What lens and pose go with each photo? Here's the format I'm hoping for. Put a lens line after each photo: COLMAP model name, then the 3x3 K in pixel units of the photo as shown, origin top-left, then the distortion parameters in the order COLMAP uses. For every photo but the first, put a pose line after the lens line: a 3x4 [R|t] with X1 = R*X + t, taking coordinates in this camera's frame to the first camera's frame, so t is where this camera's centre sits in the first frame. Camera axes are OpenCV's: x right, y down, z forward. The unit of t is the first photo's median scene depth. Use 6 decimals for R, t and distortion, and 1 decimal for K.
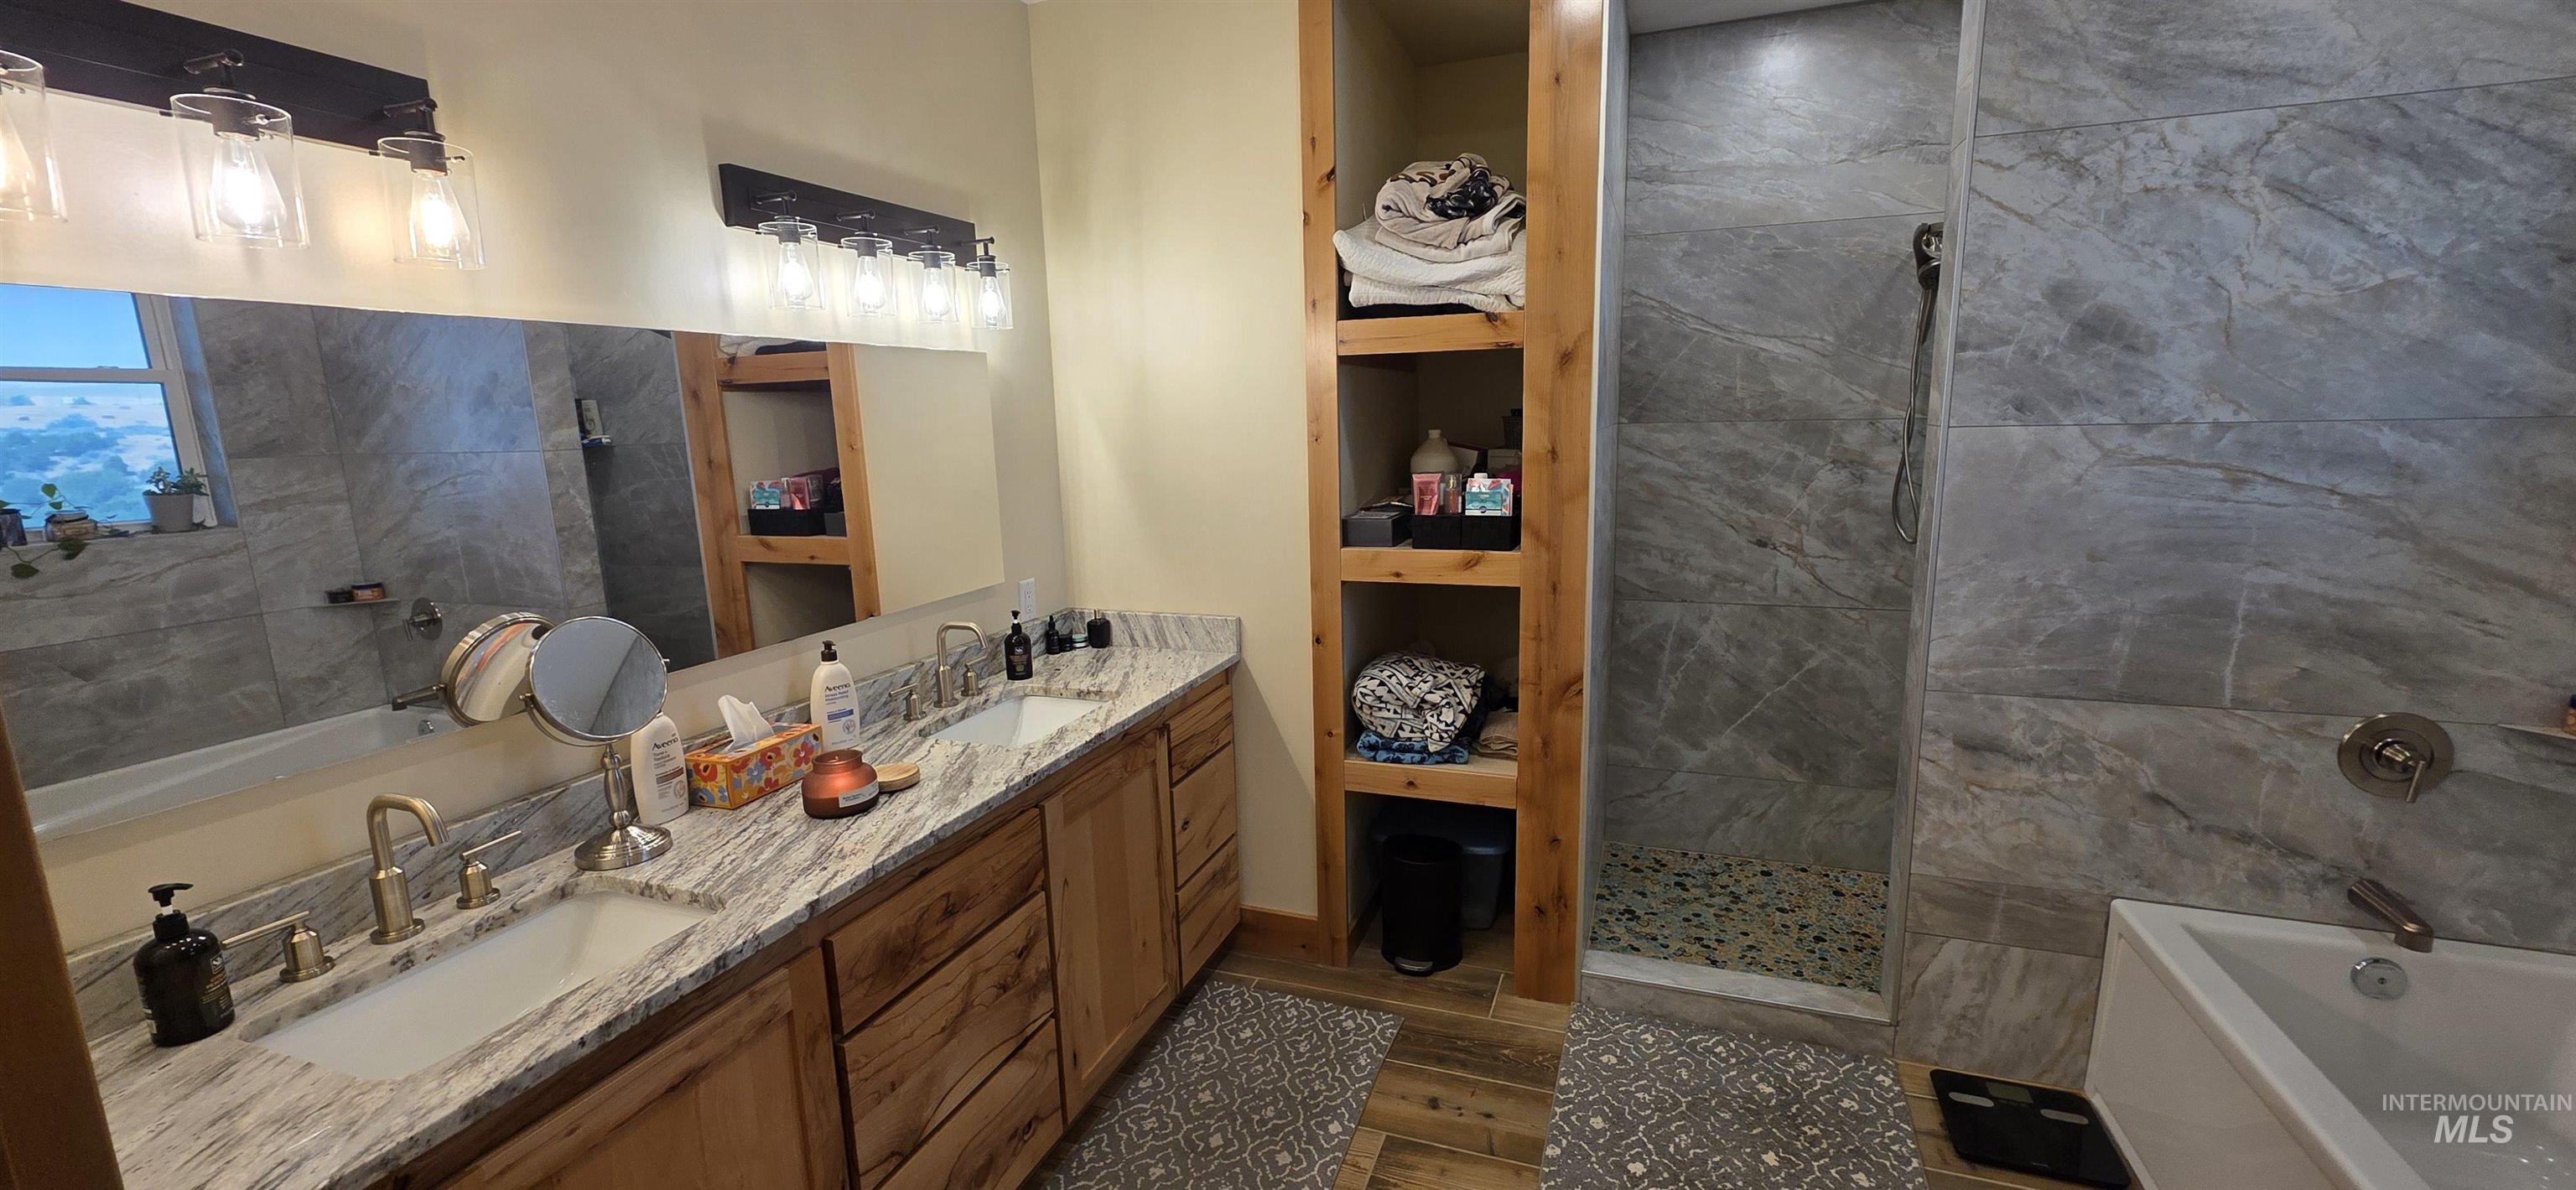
lens RADIAL K [[1024.9, 0, 1288.0], [0, 1024.9, 595.0], [0, 0, 1]] dist [0.002989, -0.000586]
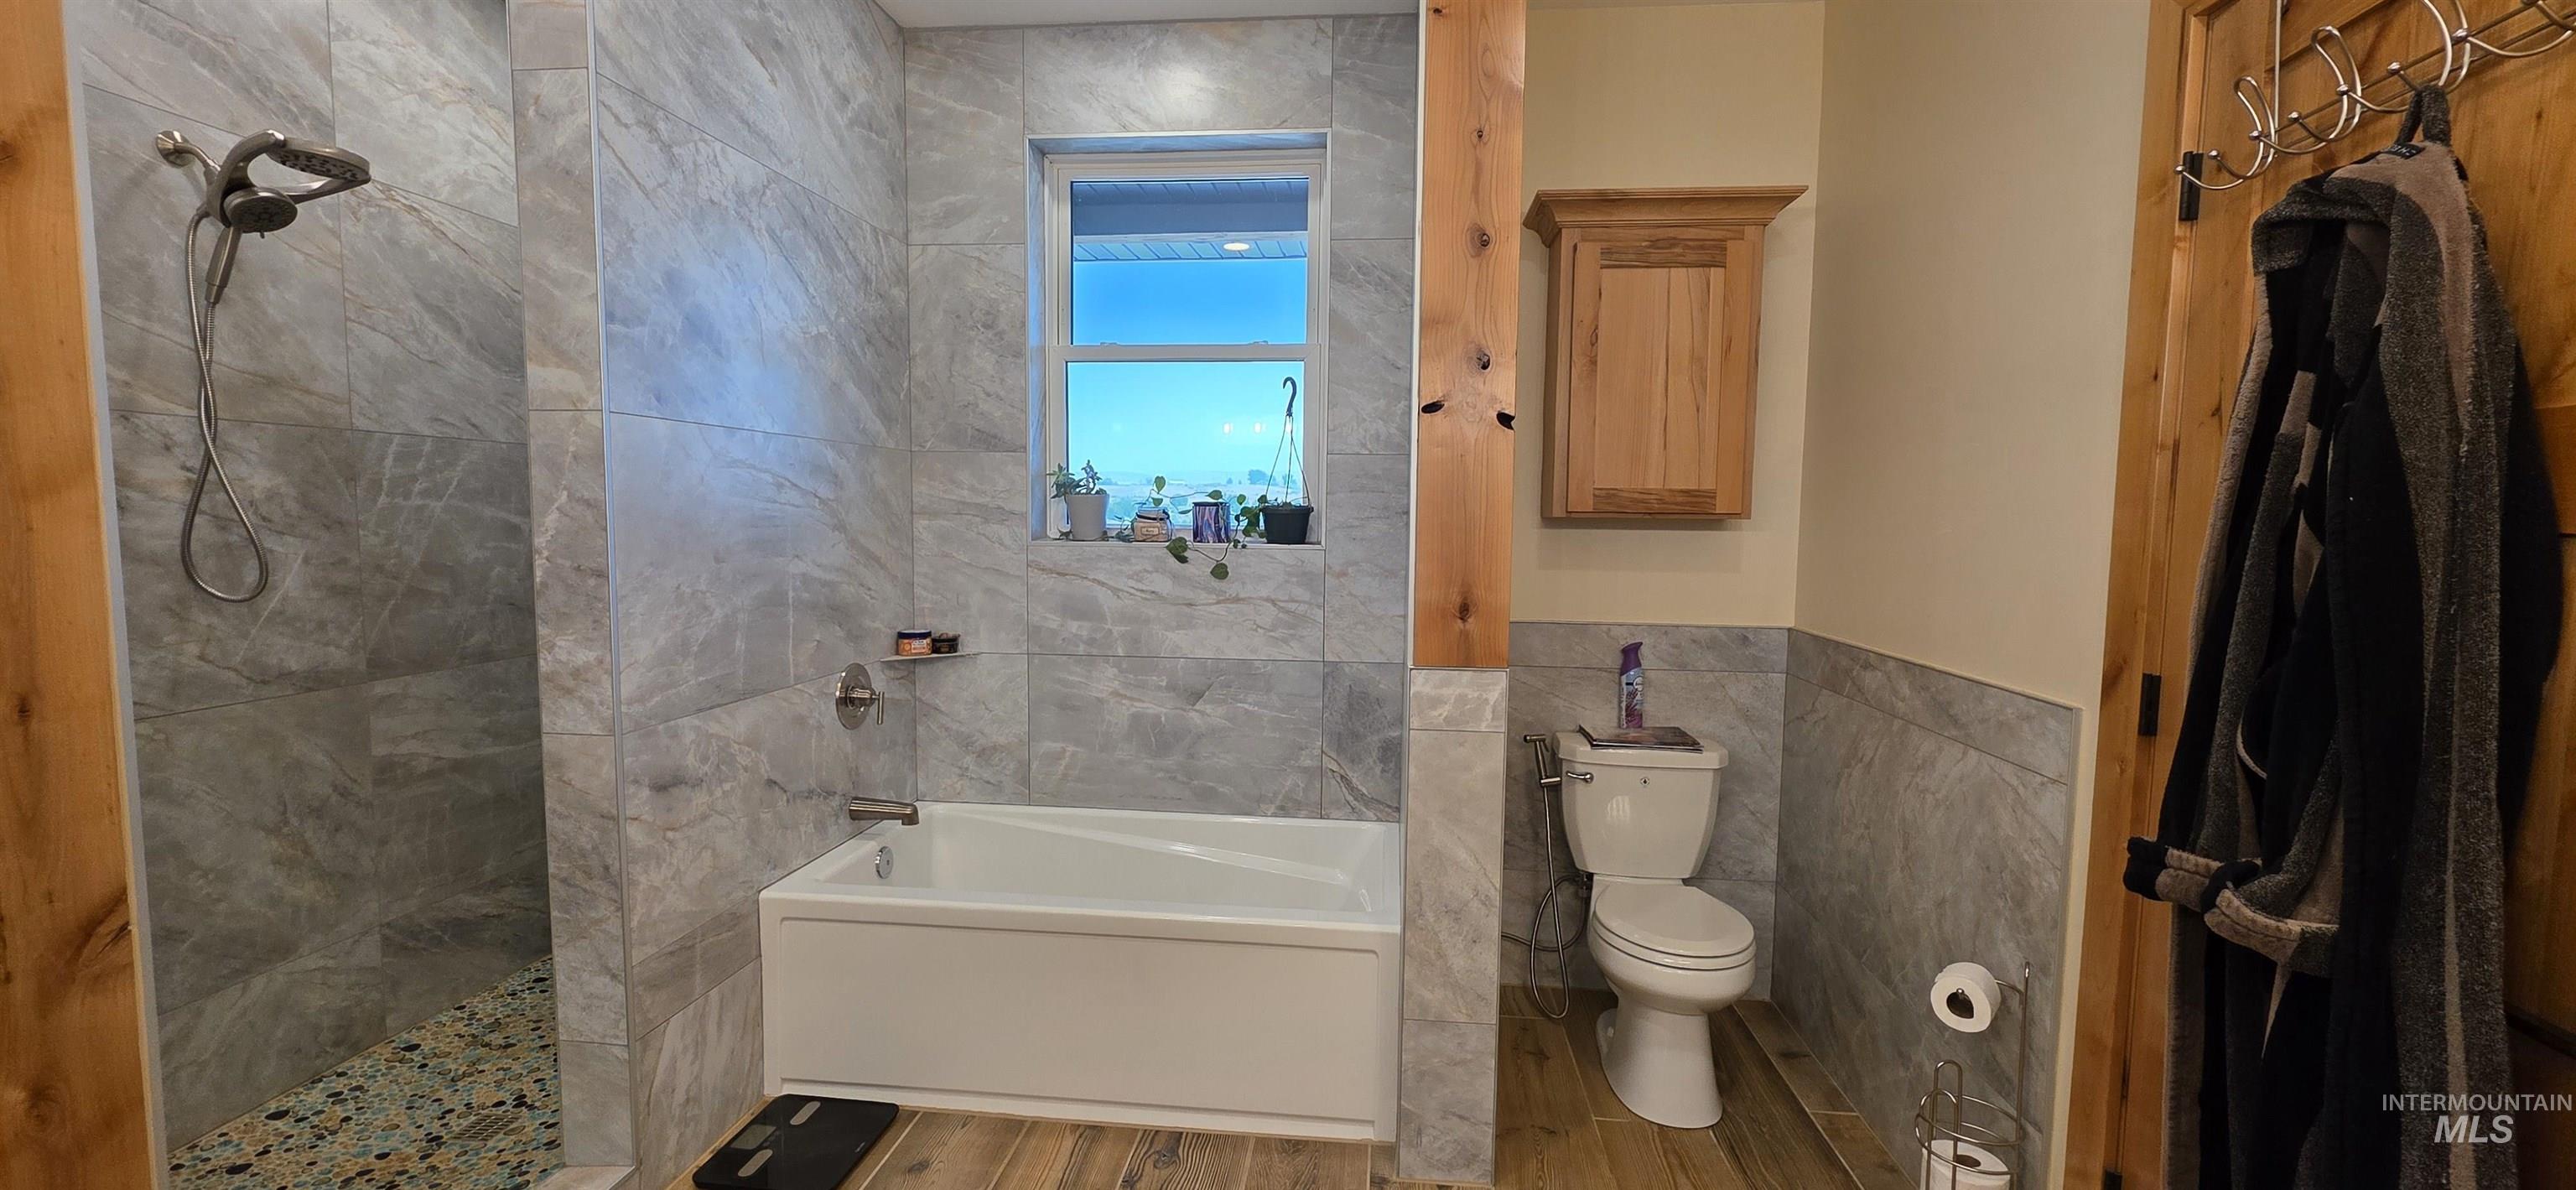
lens RADIAL K [[1024.9, 0, 1288.0], [0, 1024.9, 595.0], [0, 0, 1]] dist [0.002989, -0.000586]
pose [[-0.251539, -0.054622, 0.966304, -0.283031], [0.166774, 0.981026, 0.098867, -0.007975], [-0.953370, 0.186024, -0.237657, 0.648908]]
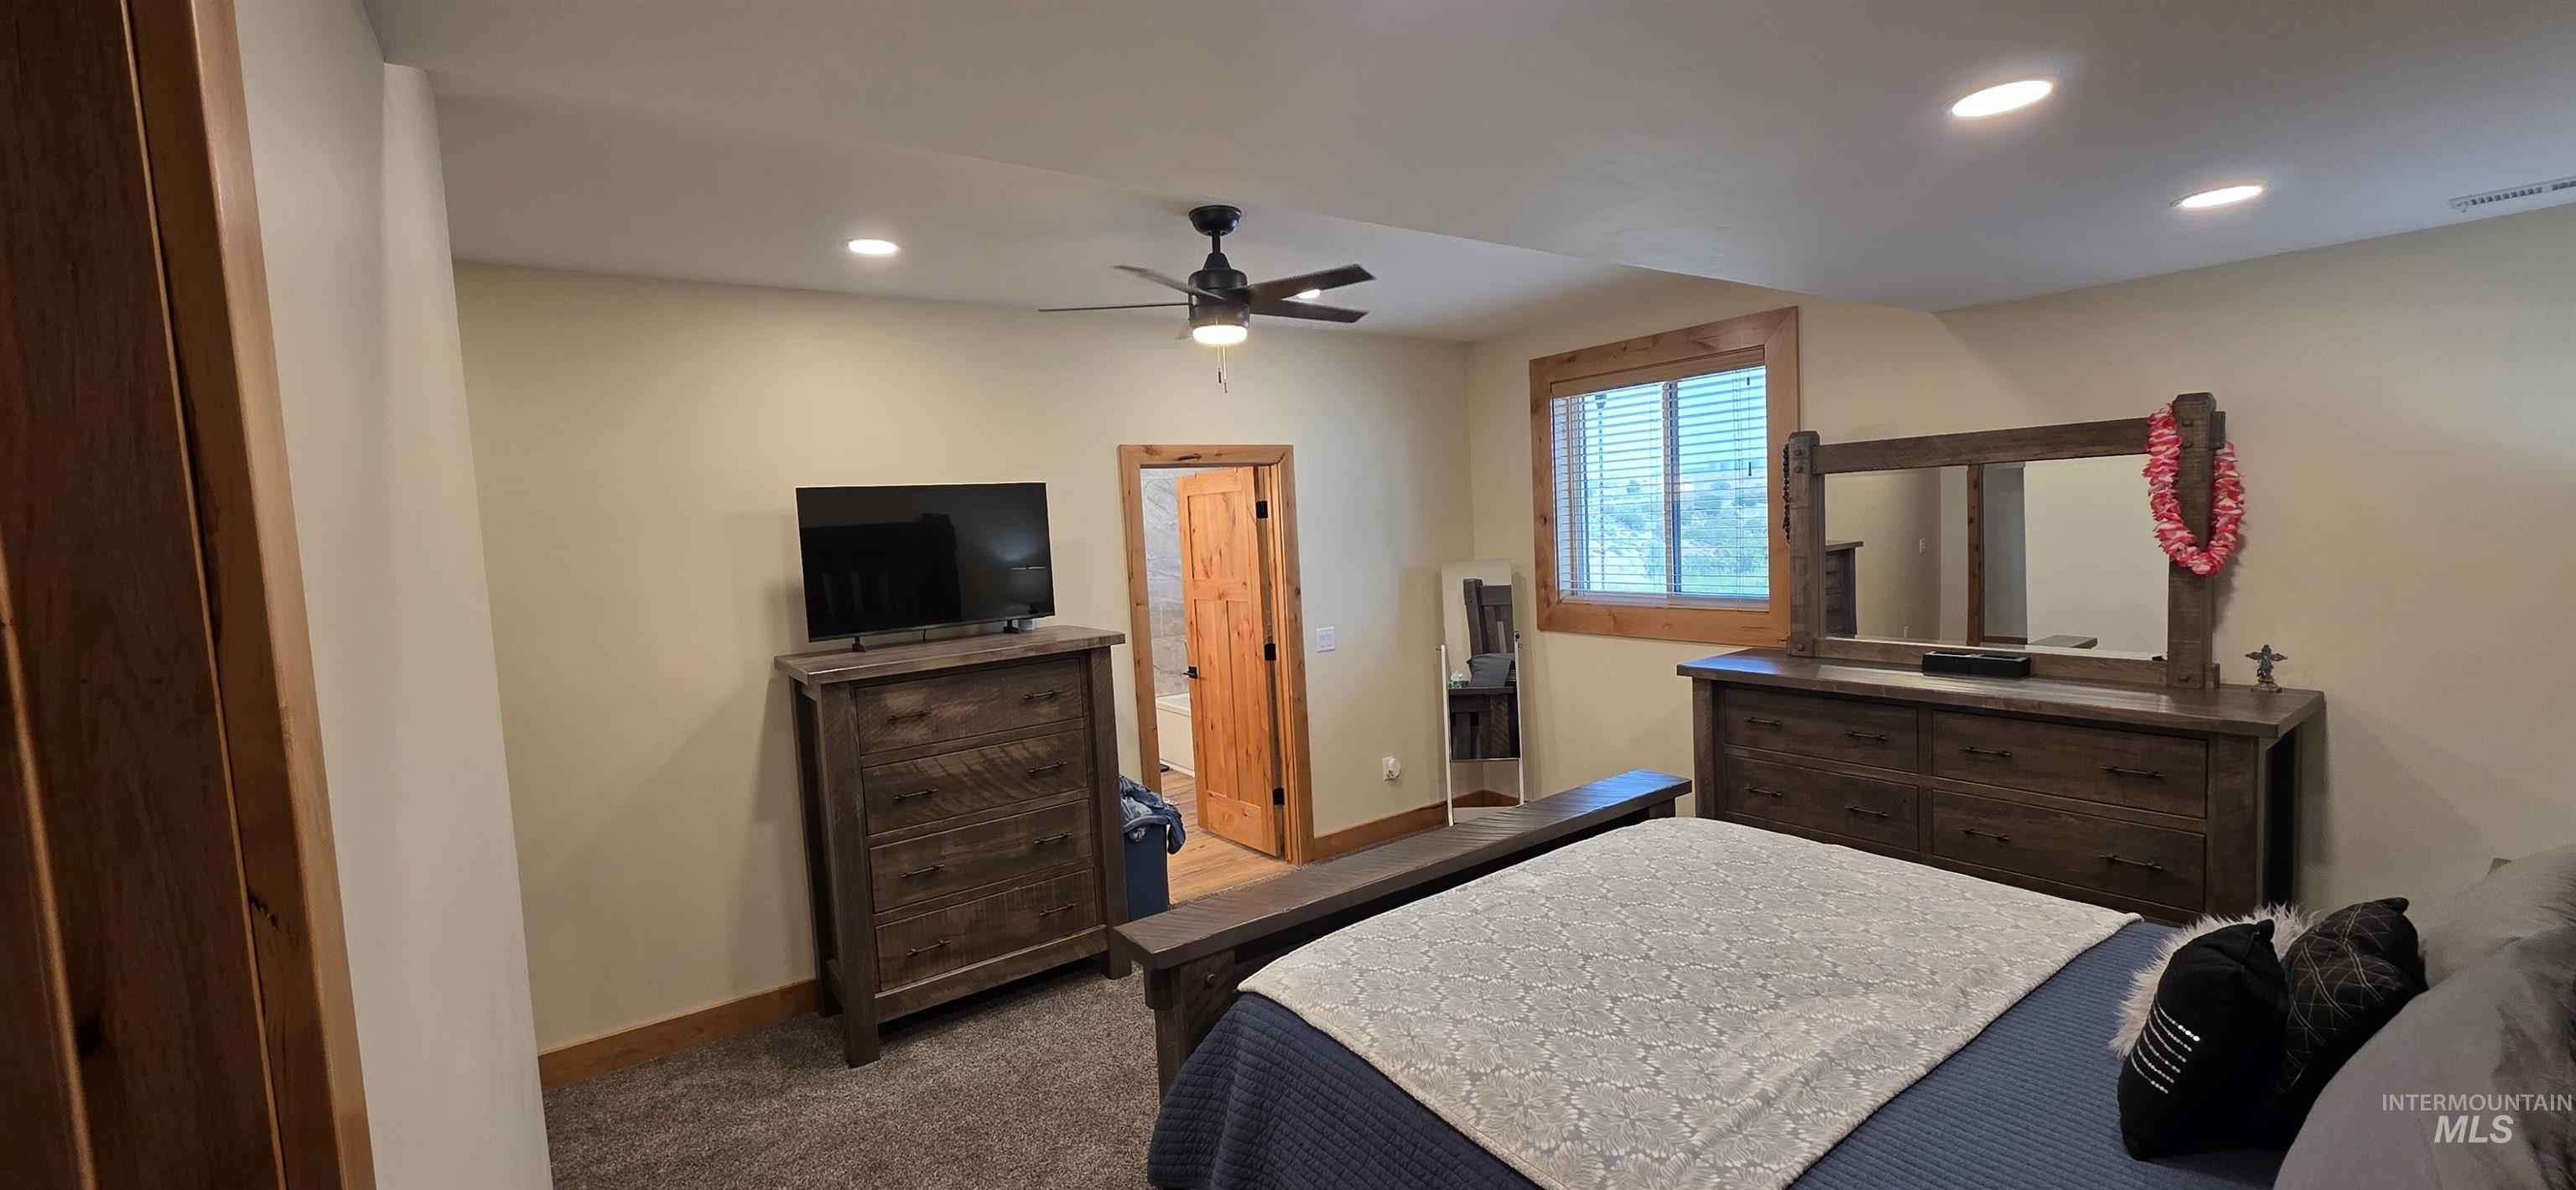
lens RADIAL K [[1024.9, 0, 1288.0], [0, 1024.9, 595.0], [0, 0, 1]] dist [0.002989, -0.000586]
pose [[0.570168, -0.067038, 0.818788, -1.570400], [0.184635, 0.981624, -0.048202, 0.195955], [-0.800511, 0.178660, 0.572068, -1.275085]]
